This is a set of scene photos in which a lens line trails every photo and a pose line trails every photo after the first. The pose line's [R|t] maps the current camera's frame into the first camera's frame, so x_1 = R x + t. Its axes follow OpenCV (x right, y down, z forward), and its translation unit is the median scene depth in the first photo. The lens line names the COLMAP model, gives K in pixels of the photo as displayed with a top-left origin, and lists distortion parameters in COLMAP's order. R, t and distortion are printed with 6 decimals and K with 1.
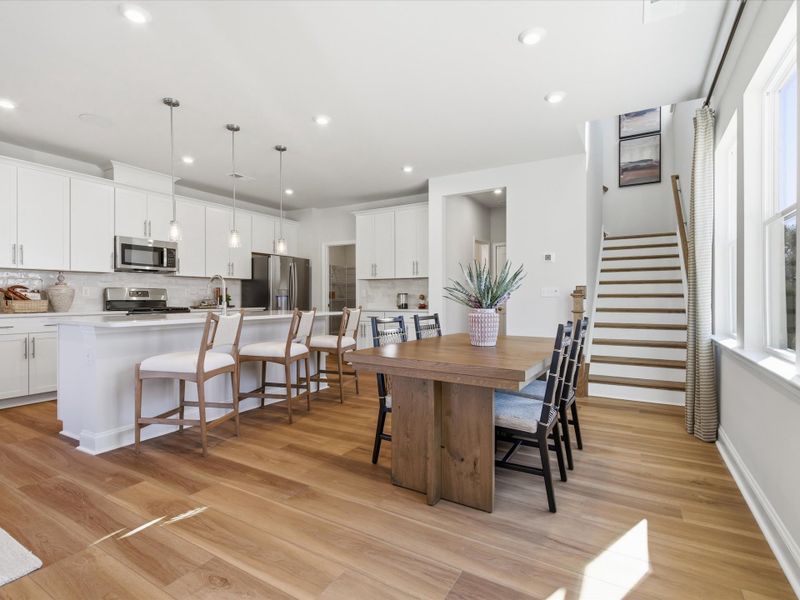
lens RADIAL K [[403.7, 0, 400.0], [0, 403.7, 300.0], [0, 0, 1]] dist [-0.002246, -0.000998]
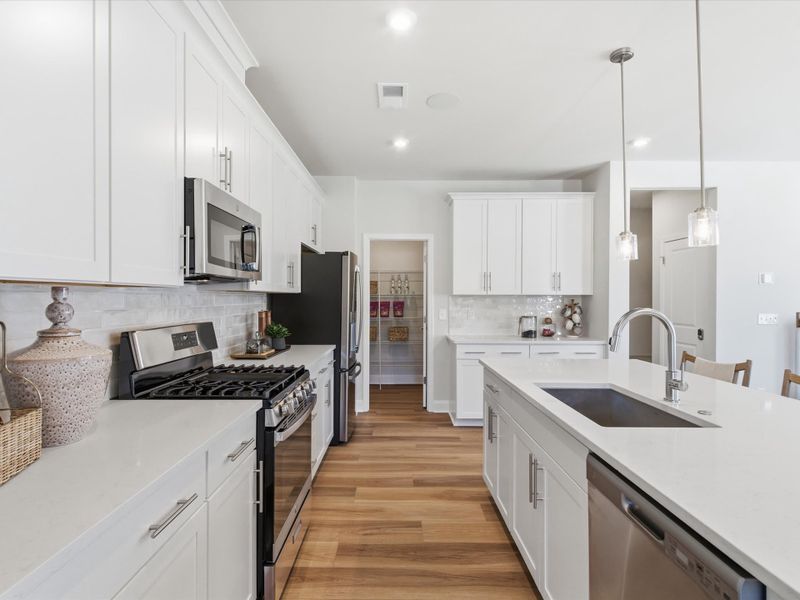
lens RADIAL K [[419.8, 0, 392.6], [0, 419.8, 300.6], [0, 0, 1]] dist [0.002552, 0.000132]
pose [[0.866310, 0.000016, 0.499507, -0.830749], [-0.000640, 0.999999, 0.001079, -0.064790], [-0.499507, -0.001255, 0.866309, 0.693585]]
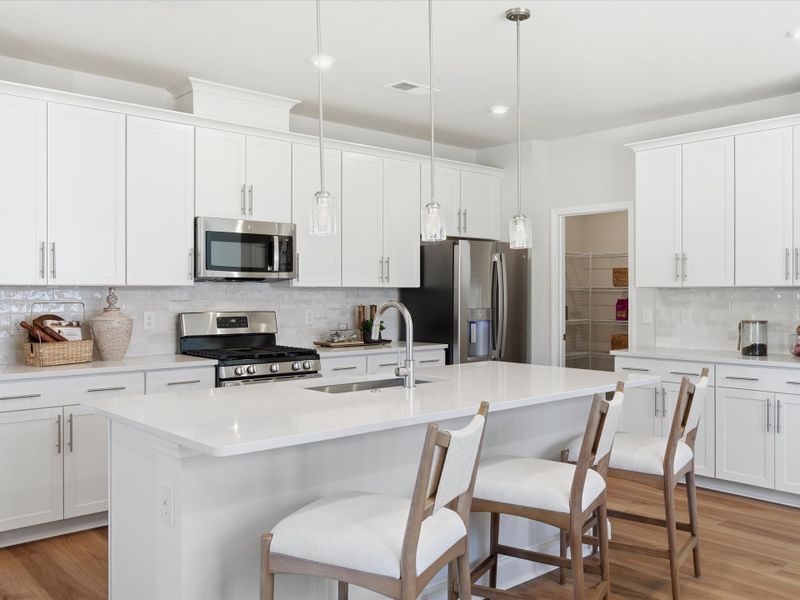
lens RADIAL K [[710.9, 0, 400.0], [0, 710.9, 300.0], [0, 0, 1]] dist [-0.011668, 0.013726]
pose [[0.952640, 0.003058, -0.304086, -0.182506], [-0.001750, 0.999988, 0.004572, -0.061221], [0.304096, -0.003824, 0.952634, 0.207680]]
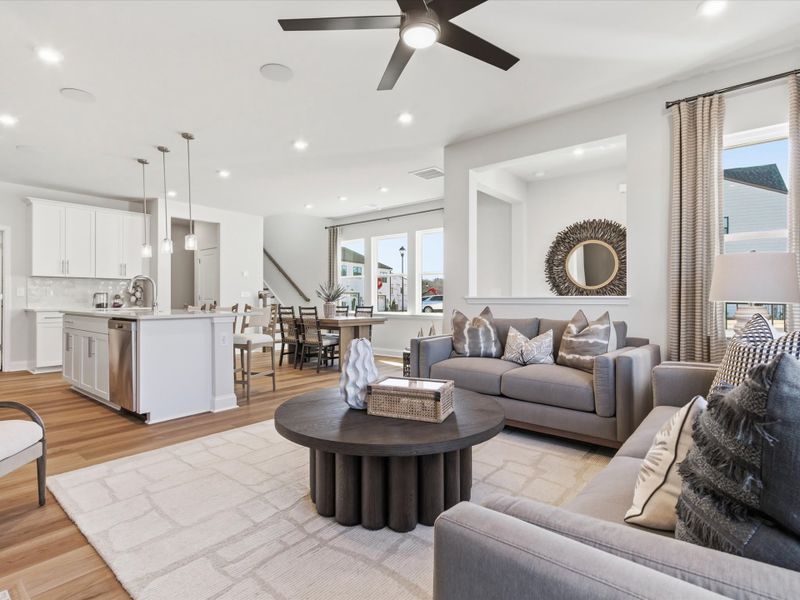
lens RADIAL K [[414.0, 0, 399.3], [0, 414.0, 297.9], [0, 0, 1]] dist [-0.001058, -0.000282]
pose [[0.145642, 0.004476, 0.989327, -1.338866], [0.005067, 0.999973, -0.005270, 0.008032], [-0.989324, 0.005780, 0.145615, 0.143224]]
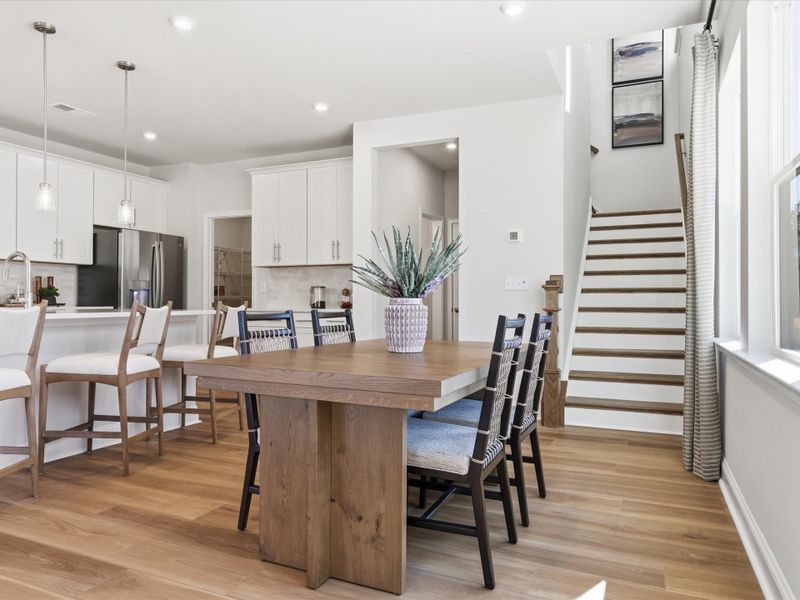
lens RADIAL K [[555.5, 0, 402.1], [0, 555.5, 299.9], [0, 0, 1]] dist [-0.012422, 0.004504]
pose [[0.992949, 0.004323, 0.118462, 0.054366], [-0.003494, 0.999968, -0.007209, 0.018998], [-0.118490, 0.006745, 0.992932, 0.035529]]
